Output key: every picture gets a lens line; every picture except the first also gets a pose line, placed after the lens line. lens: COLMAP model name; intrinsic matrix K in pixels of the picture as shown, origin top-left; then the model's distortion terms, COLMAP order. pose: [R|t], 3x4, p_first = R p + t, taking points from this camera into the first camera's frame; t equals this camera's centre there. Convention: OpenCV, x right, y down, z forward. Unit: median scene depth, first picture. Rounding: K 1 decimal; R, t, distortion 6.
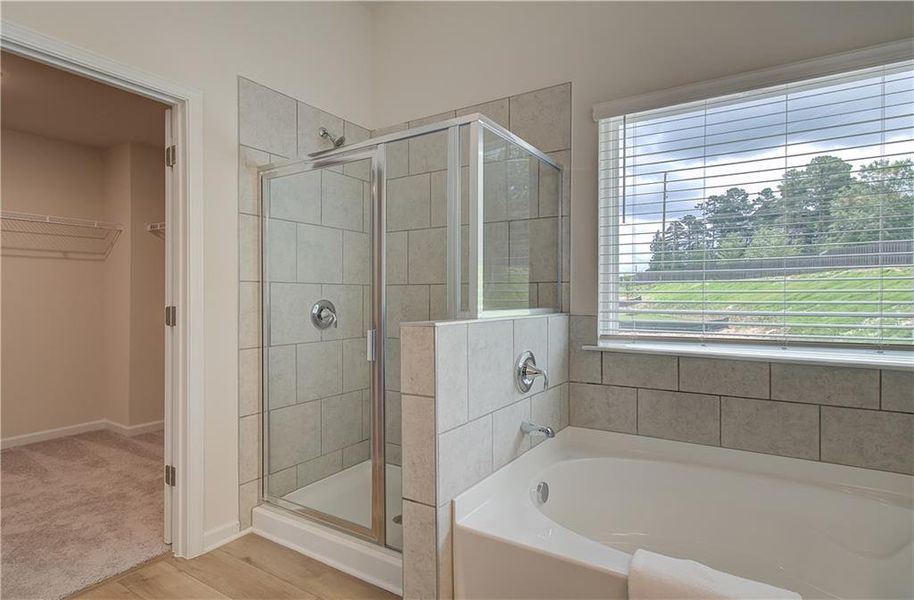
lens RADIAL K [[464.1, 0, 457.7], [0, 464.1, 301.8], [0, 0, 1]] dist [0.006765, 0.001259]
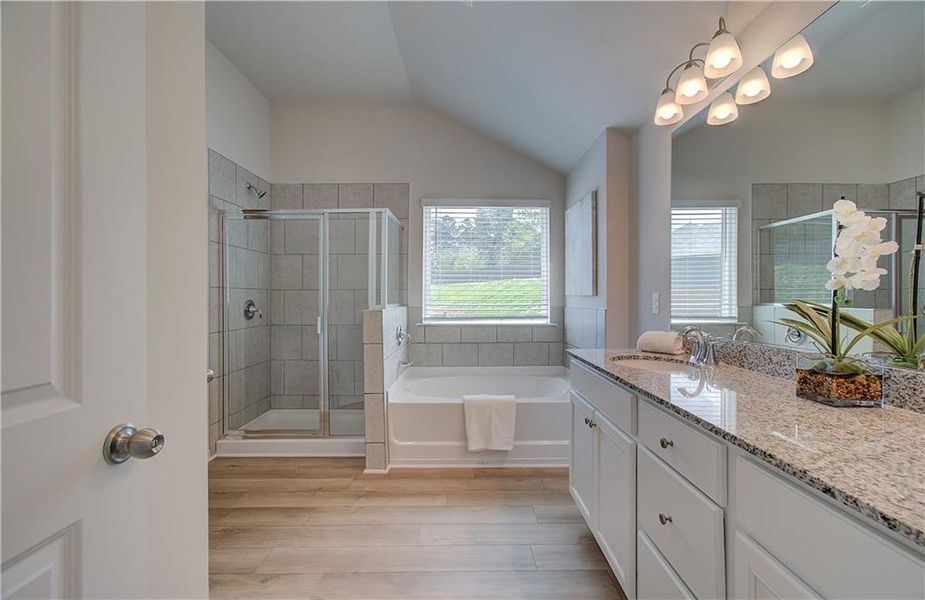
lens RADIAL K [[403.8, 0, 463.4], [0, 403.8, 298.1], [0, 0, 1]] dist [0.025654, 0.001480]
pose [[0.838480, -0.002530, 0.544926, -0.469794], [0.005979, 0.999972, -0.004558, 0.001034], [-0.544899, 0.007080, 0.838472, -0.497146]]
